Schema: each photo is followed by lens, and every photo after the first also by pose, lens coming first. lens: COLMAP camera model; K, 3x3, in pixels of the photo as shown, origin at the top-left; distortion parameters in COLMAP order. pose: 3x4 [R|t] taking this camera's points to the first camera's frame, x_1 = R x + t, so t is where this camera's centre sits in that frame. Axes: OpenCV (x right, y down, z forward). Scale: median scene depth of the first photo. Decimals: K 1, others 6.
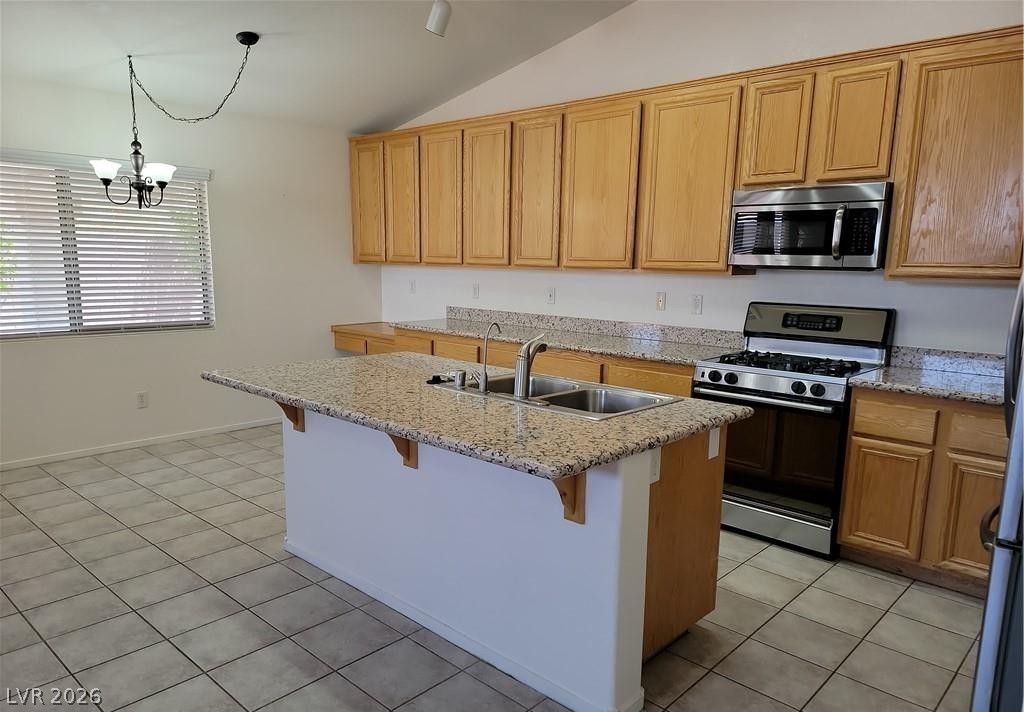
lens RADIAL K [[705.0, 0, 504.2], [0, 705.0, 381.3], [0, 0, 1]] dist [0.047880, -0.003427]
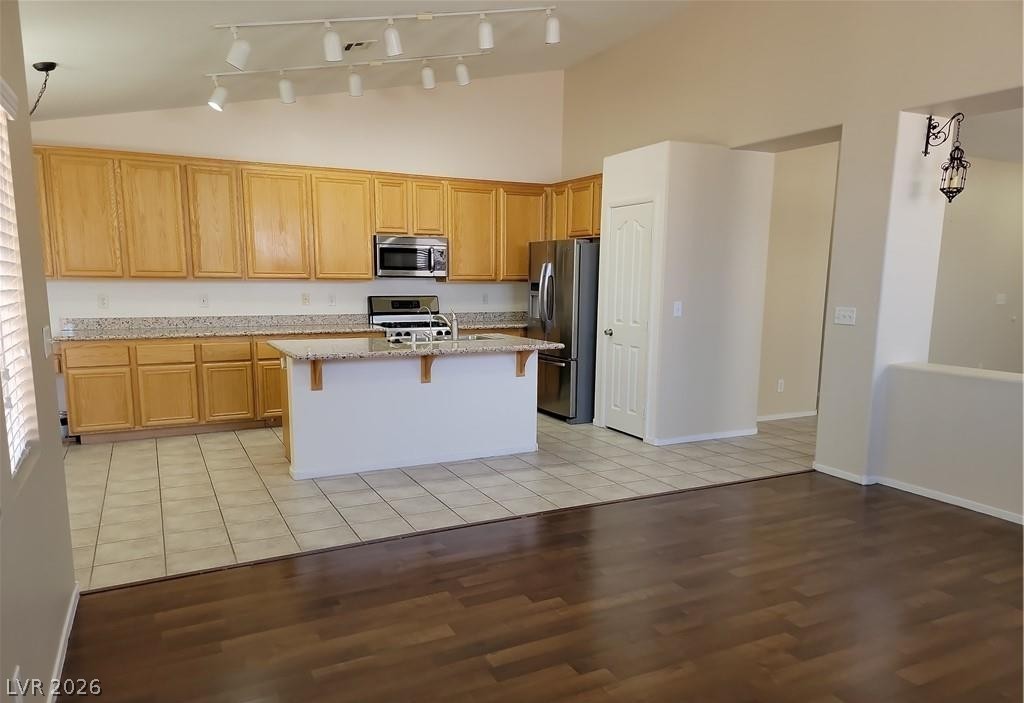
lens RADIAL K [[711.2, 0, 512.1], [0, 711.2, 389.7], [0, 0, 1]] dist [0.065151, 0.000198]
pose [[0.347180, -0.166987, 0.922812, -1.275846], [0.161147, 0.980005, 0.116710, -0.035290], [-0.923849, 0.108189, 0.367148, 0.042713]]
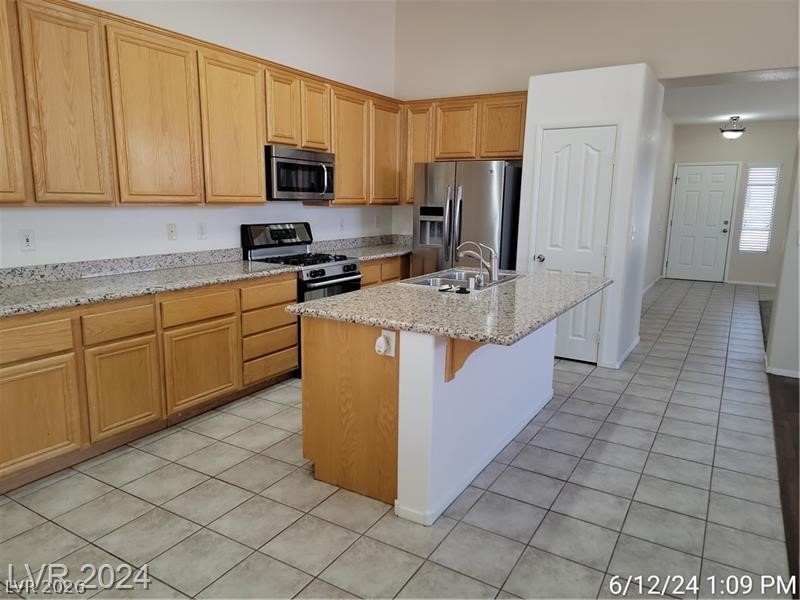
lens RADIAL K [[553.1, 0, 400.0], [0, 553.1, 300.0], [0, 0, 1]] dist [0.054387, -0.002594]
pose [[-0.203329, -0.201850, 0.958078, -0.812511], [0.149839, 0.960578, 0.234176, -0.188489], [-0.967577, 0.191172, -0.165068, 0.962434]]
